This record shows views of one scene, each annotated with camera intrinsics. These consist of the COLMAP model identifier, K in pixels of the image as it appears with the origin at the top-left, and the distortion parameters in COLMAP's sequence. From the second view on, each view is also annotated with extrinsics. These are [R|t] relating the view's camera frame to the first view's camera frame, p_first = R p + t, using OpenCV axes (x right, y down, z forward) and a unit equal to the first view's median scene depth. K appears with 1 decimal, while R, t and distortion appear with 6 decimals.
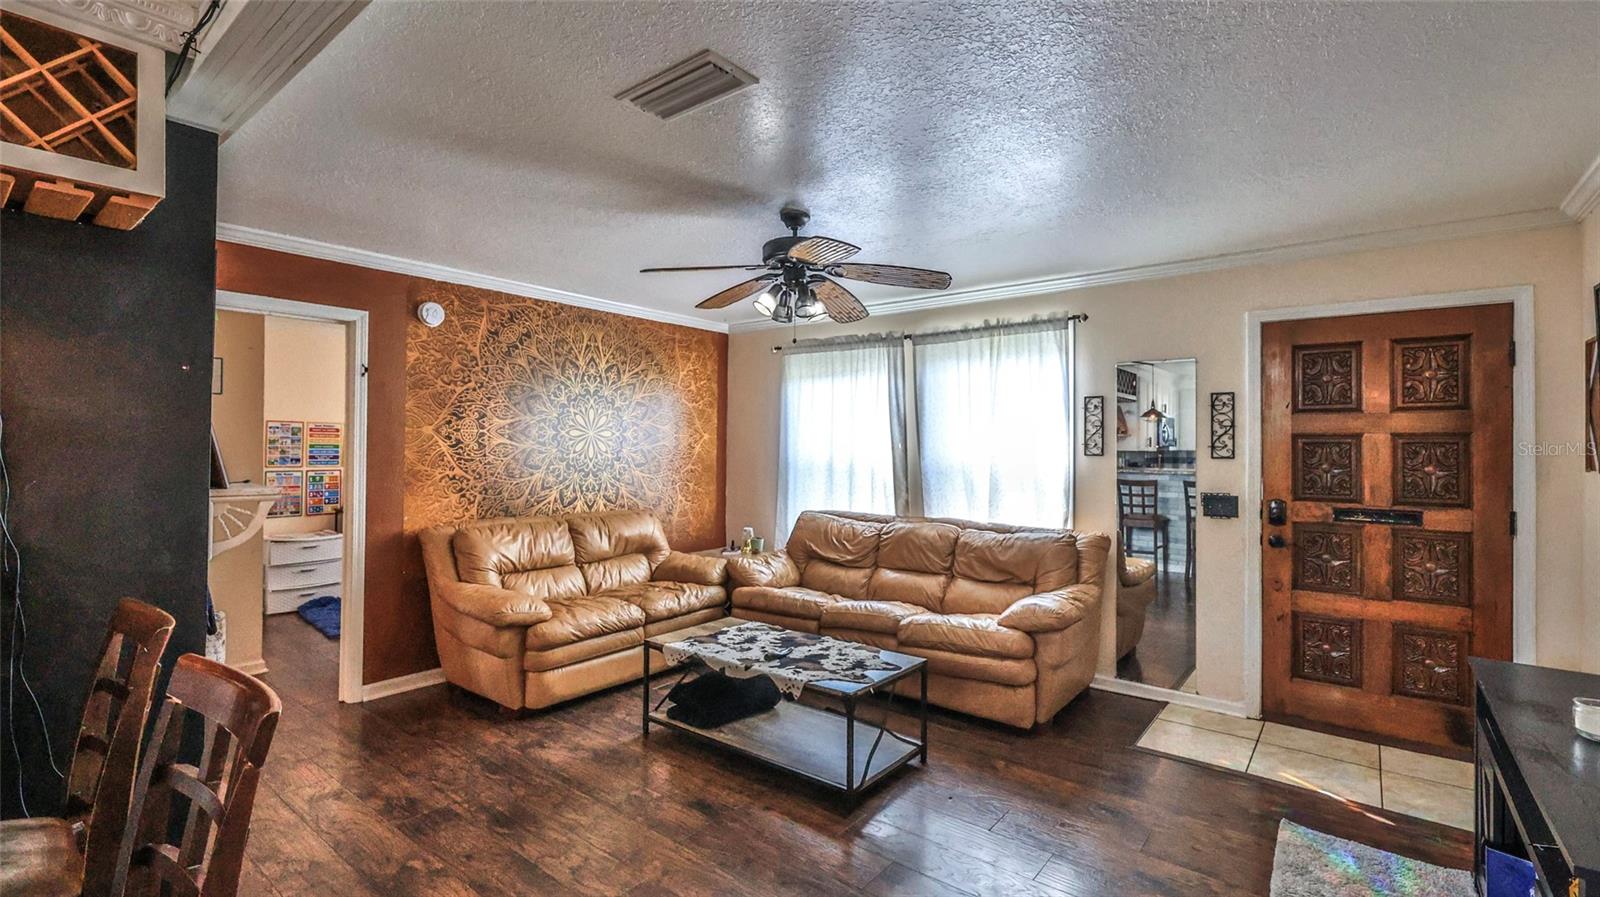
lens RADIAL K [[708.2, 0, 793.3], [0, 708.2, 439.7], [0, 0, 1]] dist [0.001725, -0.000319]
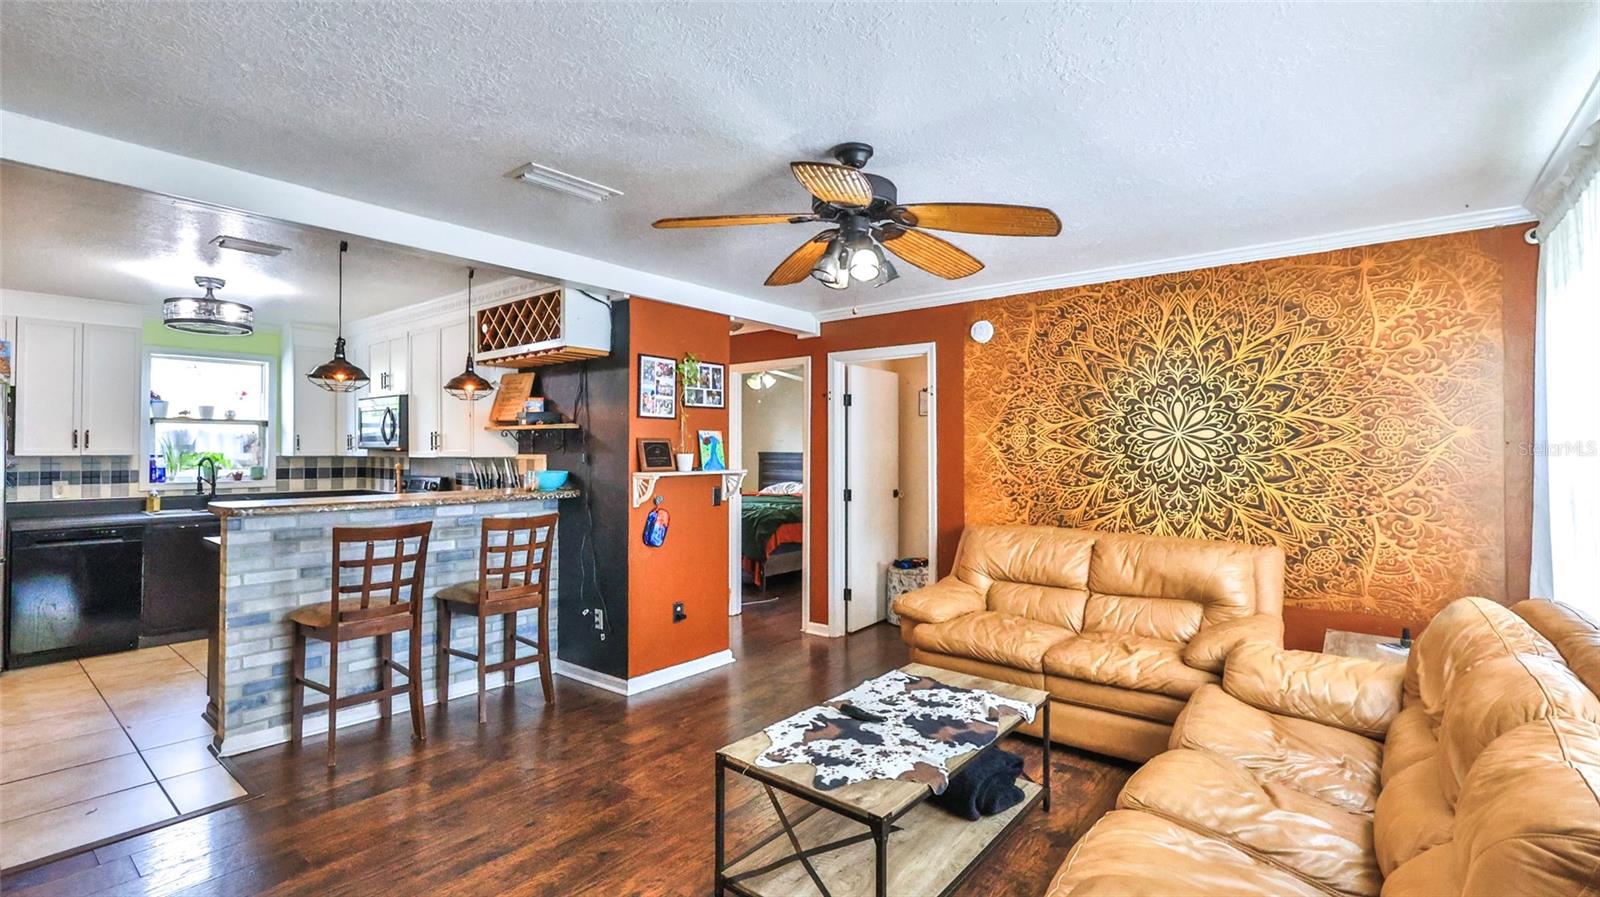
lens RADIAL K [[708.2, 0, 792.7], [0, 708.2, 442.0], [0, 0, 1]] dist [0.001725, -0.000319]
pose [[-0.014551, -0.018934, -0.999715, 0.565875], [0.007822, 0.999788, -0.019049, 0.012485], [0.999864, -0.008097, -0.014400, 0.691922]]
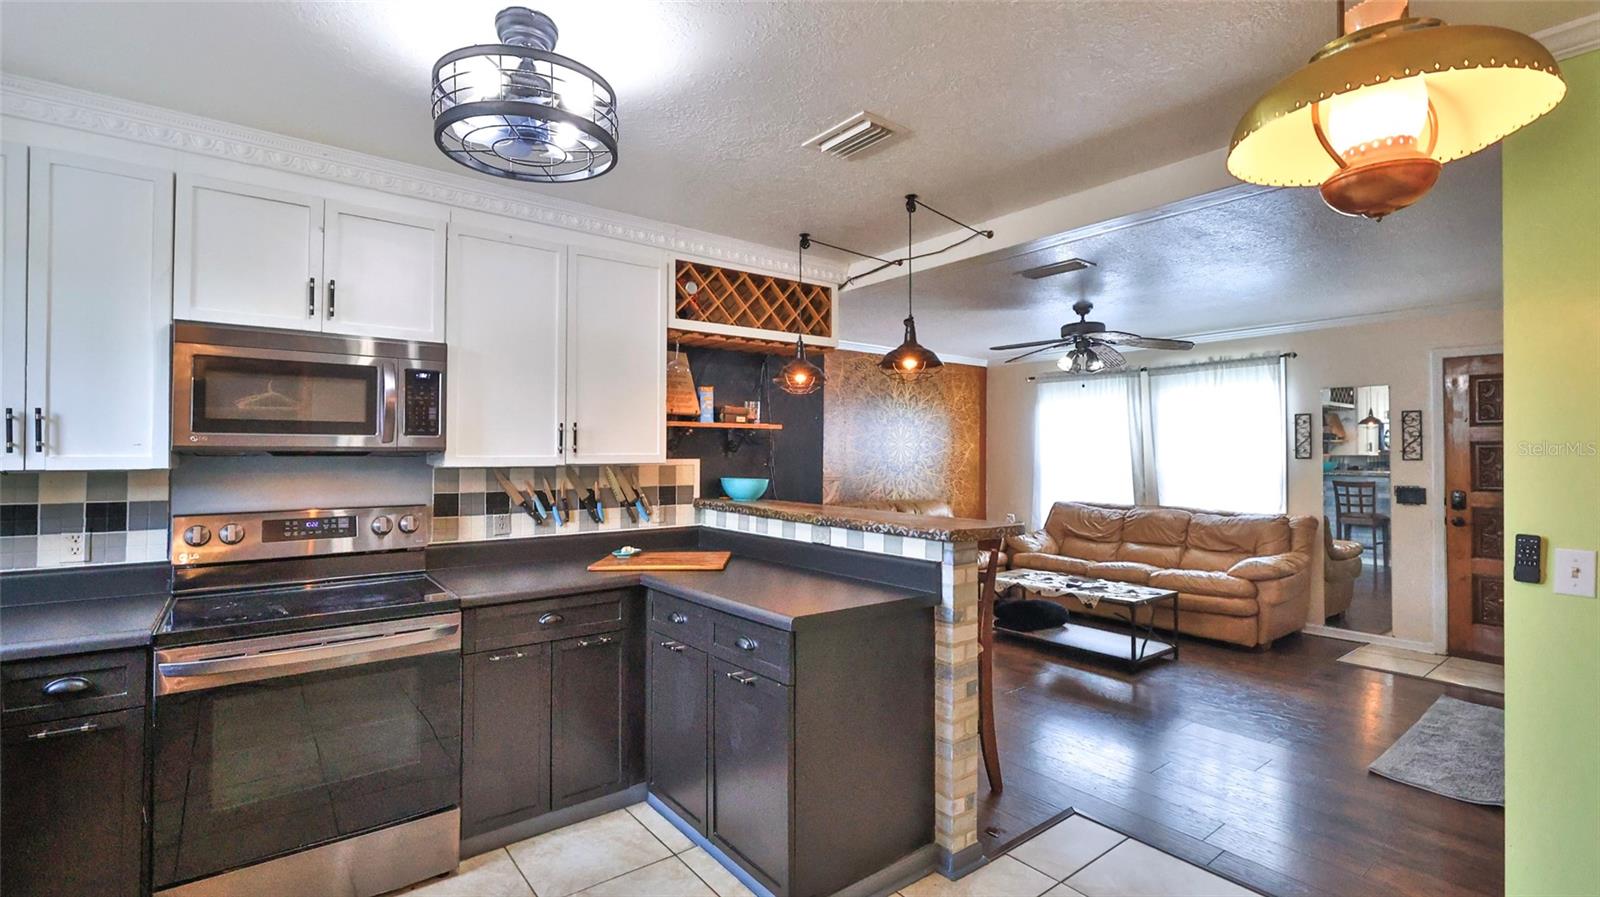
lens RADIAL K [[708.2, 0, 794.2], [0, 708.2, 442.4], [0, 0, 1]] dist [0.001725, -0.000319]
pose [[0.971958, -0.008400, -0.235004, -0.185455], [0.006888, 0.999950, -0.007254, -0.004655], [0.235053, 0.005432, 0.971967, -0.500775]]
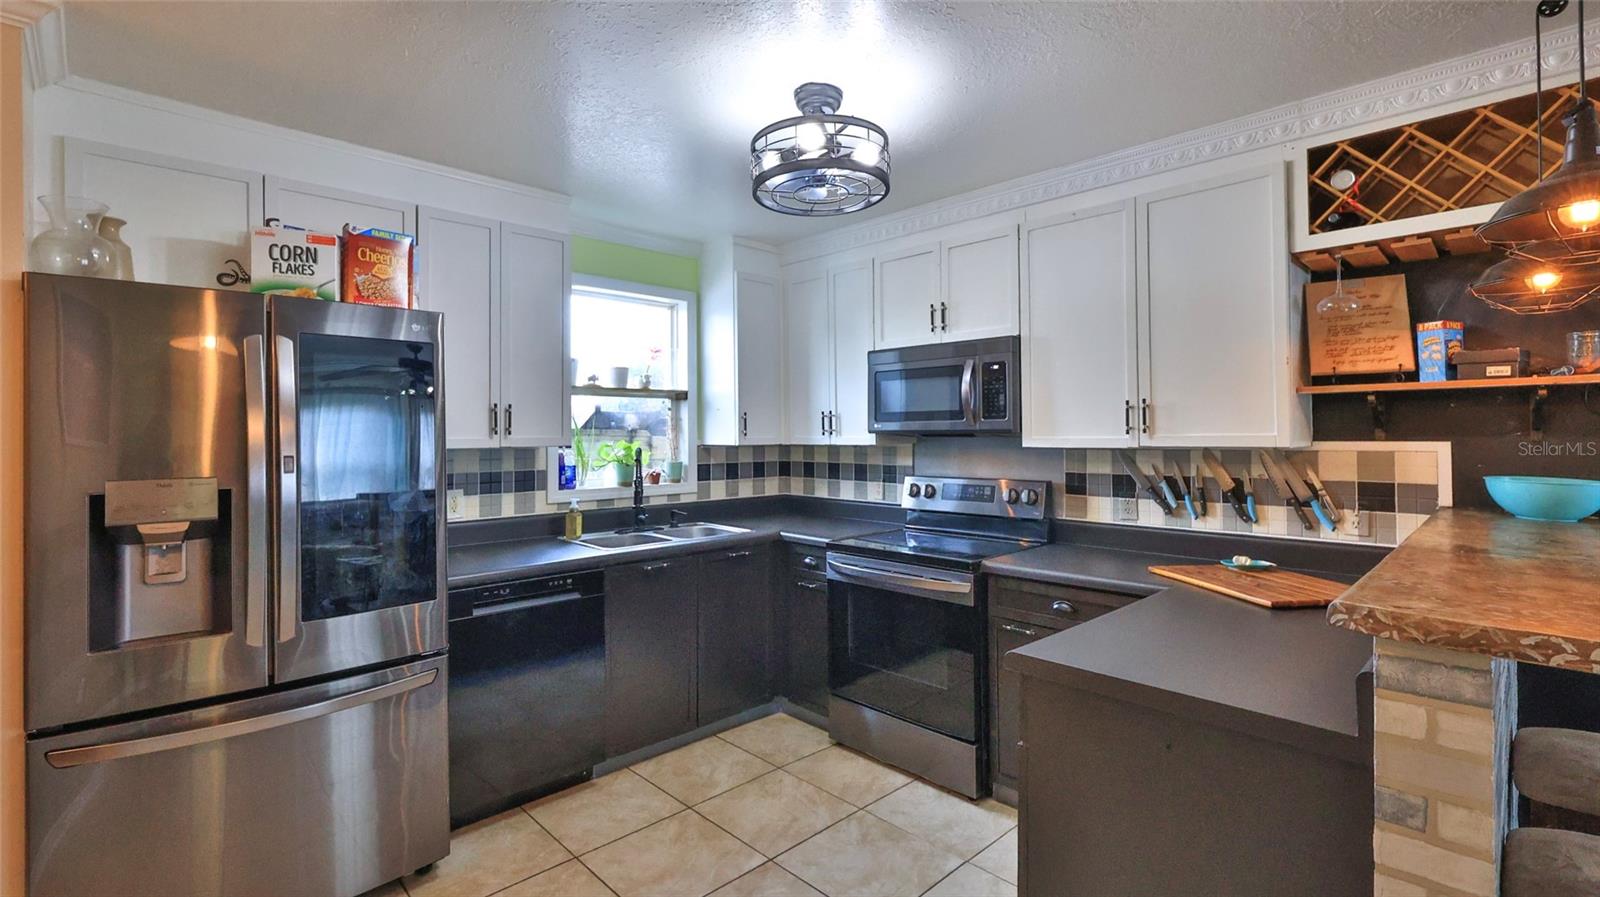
lens RADIAL K [[708.2, 0, 795.8], [0, 708.2, 428.7], [0, 0, 1]] dist [0.001725, -0.000319]
pose [[-0.124244, -0.014278, -0.992149, 0.073250], [0.014112, 0.999770, -0.016155, 0.000416], [0.992151, -0.016008, -0.124014, -0.105220]]
